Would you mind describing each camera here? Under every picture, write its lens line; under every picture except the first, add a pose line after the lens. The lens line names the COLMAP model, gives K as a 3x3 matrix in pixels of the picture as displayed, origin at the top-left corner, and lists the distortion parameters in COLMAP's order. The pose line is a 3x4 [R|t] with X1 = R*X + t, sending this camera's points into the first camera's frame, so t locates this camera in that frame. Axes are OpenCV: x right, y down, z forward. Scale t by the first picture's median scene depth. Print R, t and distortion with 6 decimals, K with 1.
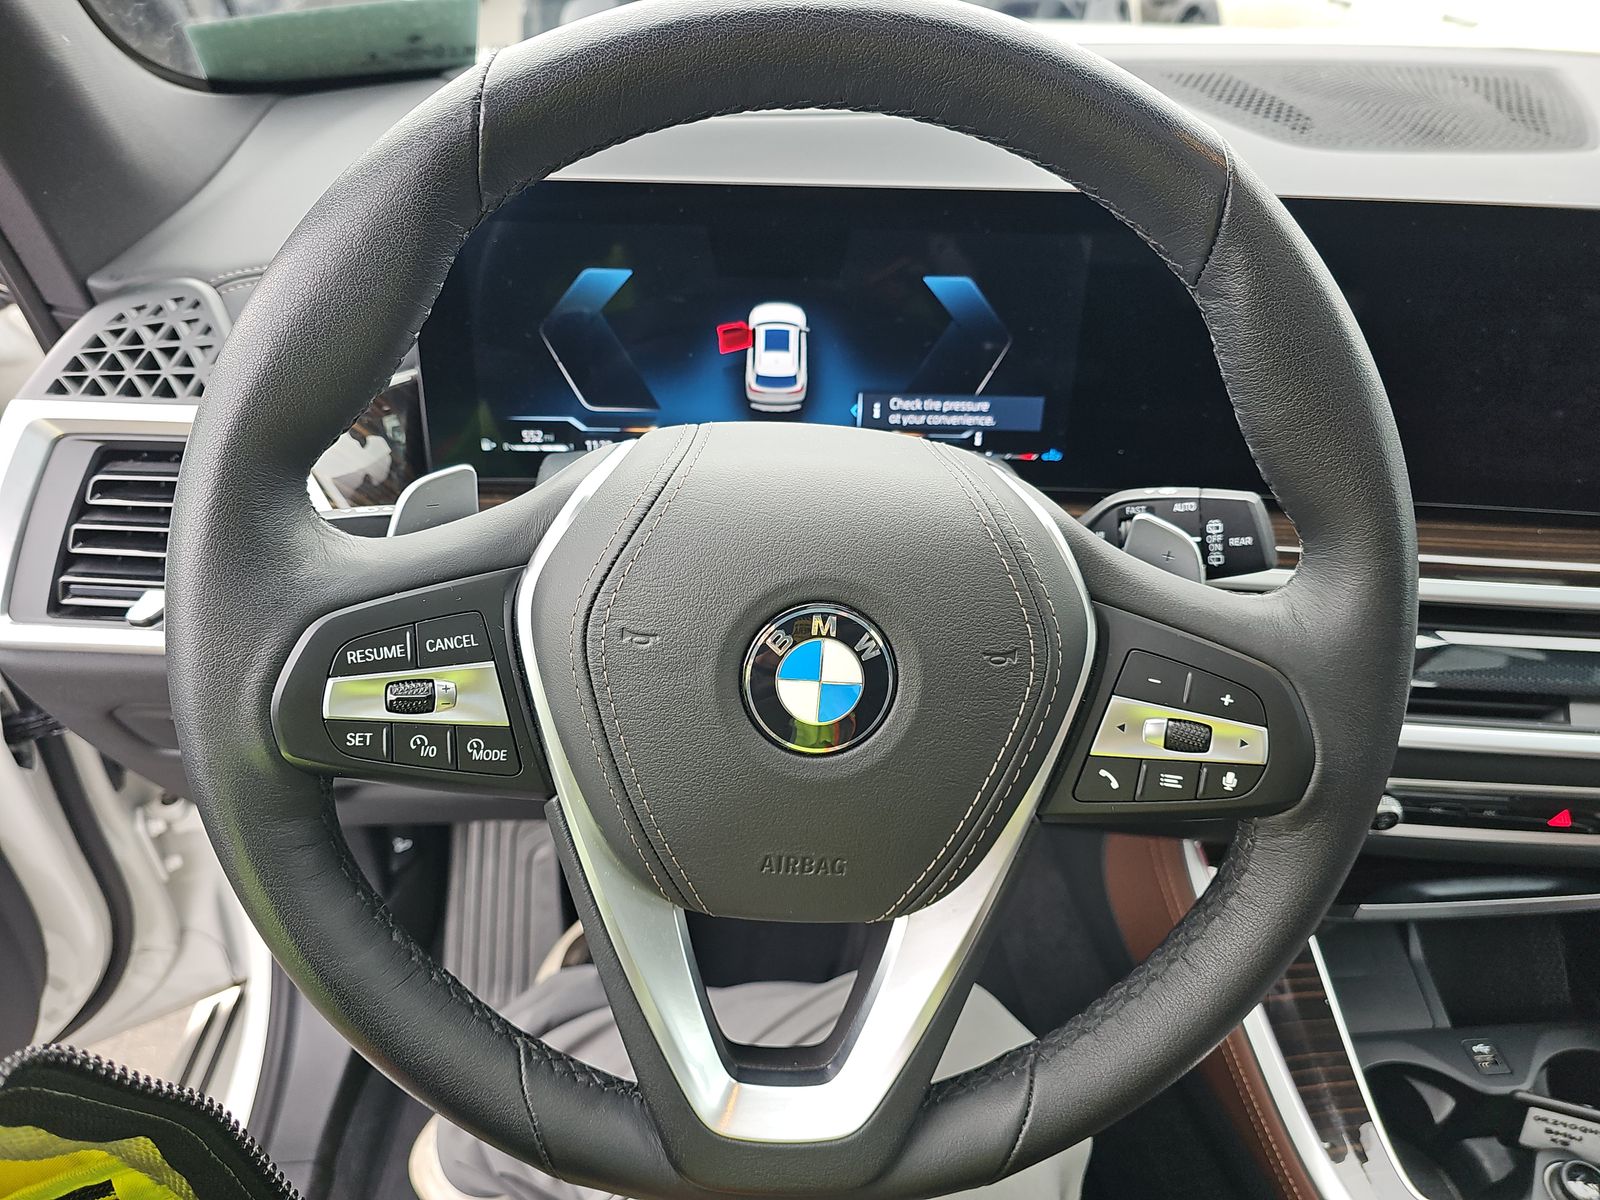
lens RADIAL K [[1052.1, 0, 800.0], [0, 1052.1, 600.0], [0, 0, 1]] dist [0.010410, 0.000515]
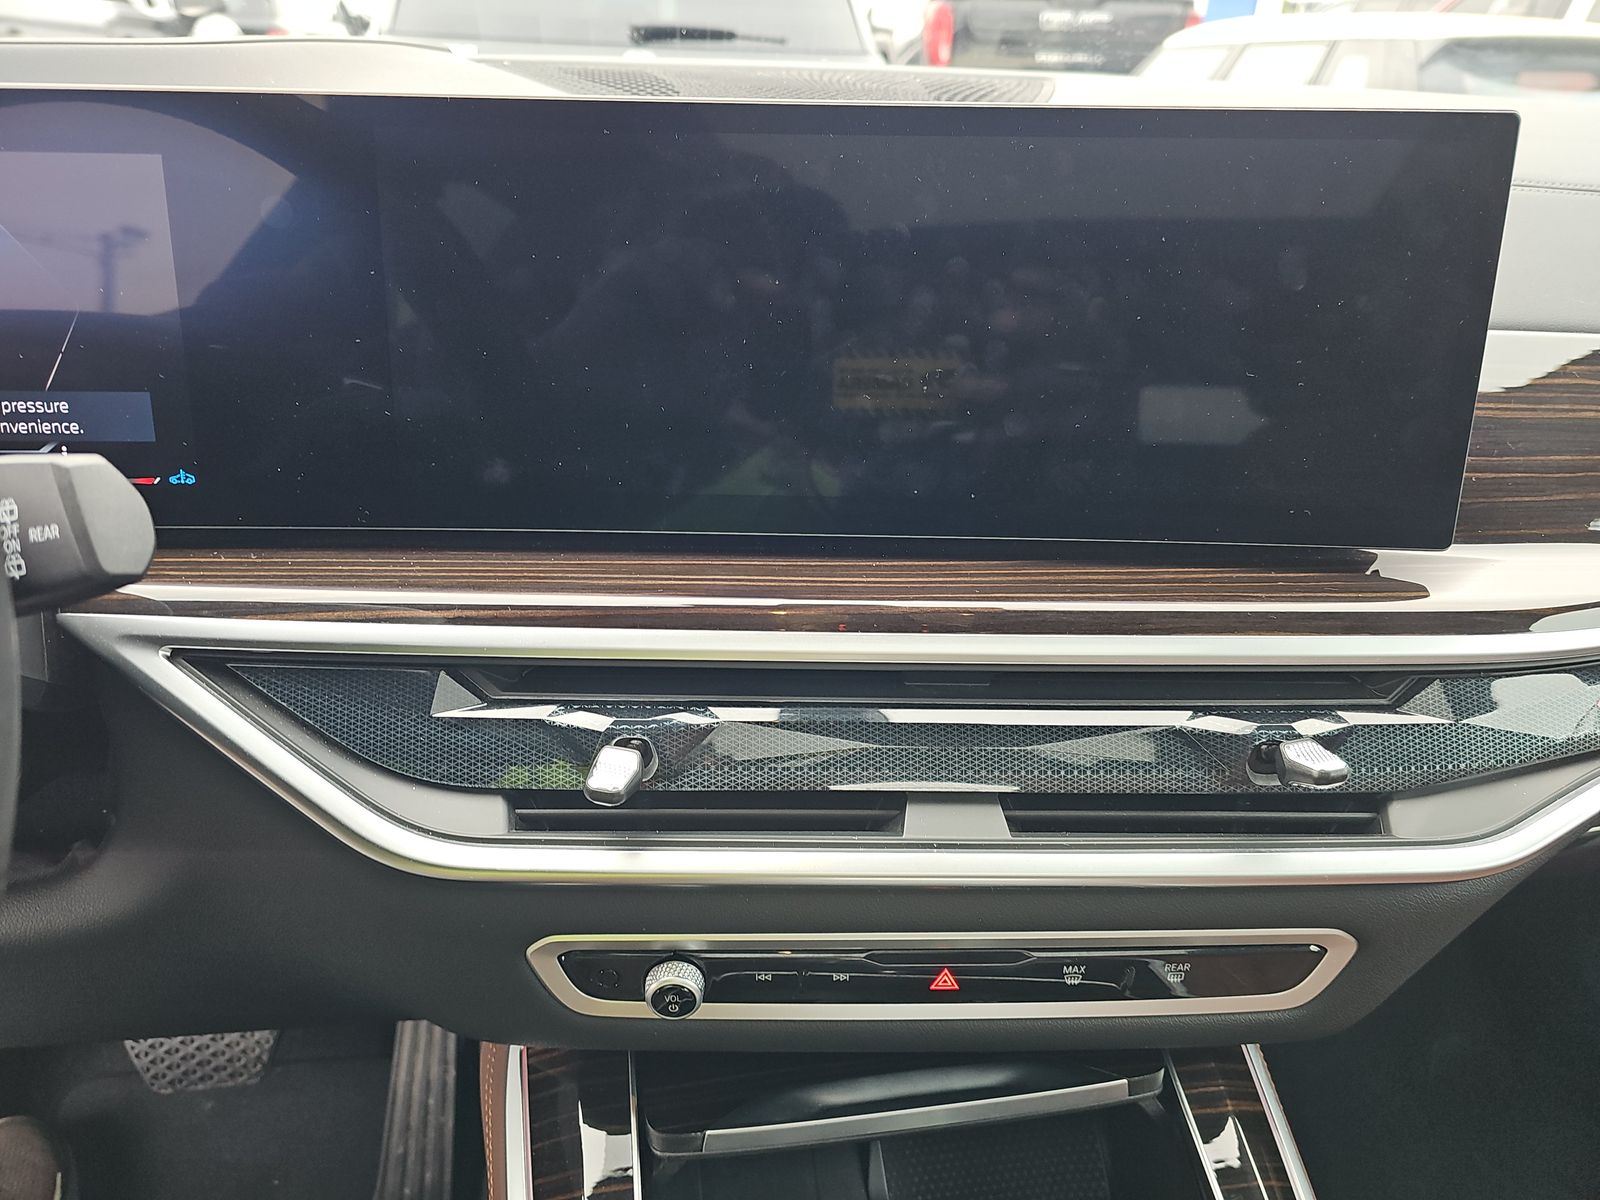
lens RADIAL K [[1052.1, 0, 800.0], [0, 1052.1, 600.0], [0, 0, 1]] dist [0.010410, 0.000515]
pose [[0.996132, -0.032501, 0.081642, 0.611227], [0.044733, 0.987247, -0.152781, 0.068254], [-0.075635, 0.155842, 0.984882, 0.317942]]
